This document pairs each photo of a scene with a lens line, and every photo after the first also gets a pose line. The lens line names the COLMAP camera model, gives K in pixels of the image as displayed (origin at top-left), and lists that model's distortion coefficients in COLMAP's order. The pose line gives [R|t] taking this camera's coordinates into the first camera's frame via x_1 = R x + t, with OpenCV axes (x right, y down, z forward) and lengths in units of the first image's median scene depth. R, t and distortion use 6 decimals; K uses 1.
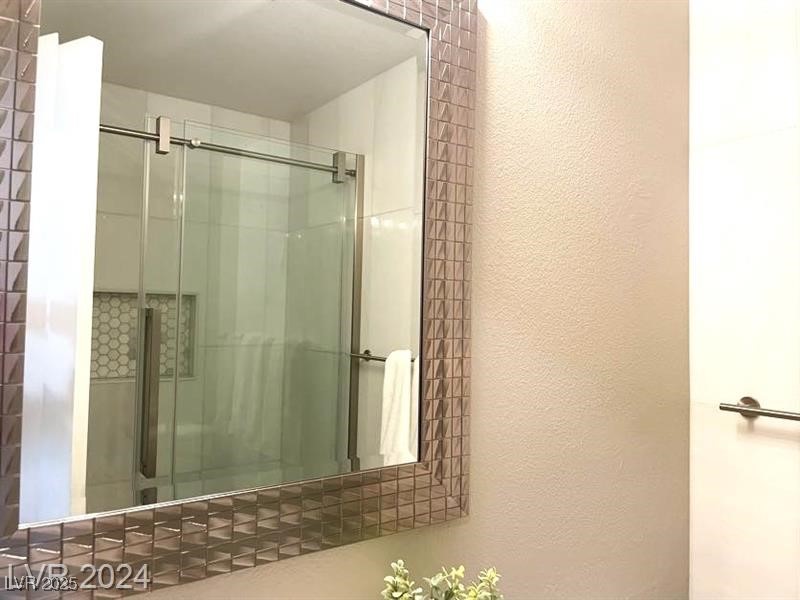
lens RADIAL K [[609.8, 0, 399.3], [0, 609.8, 294.2], [0, 0, 1]] dist [0.081695, -0.109259]
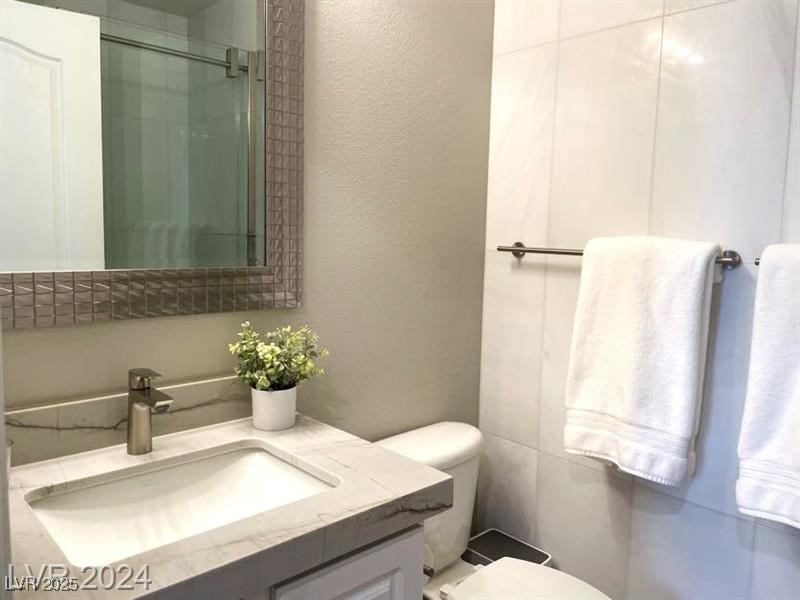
lens RADIAL K [[609.8, 0, 397.3], [0, 609.8, 284.9], [0, 0, 1]] dist [0.081695, -0.109259]
pose [[0.992669, 0.000275, 0.120863, 0.062071], [-0.015099, 0.992445, 0.121755, 0.049604], [-0.119917, -0.122687, 0.985174, -0.176898]]
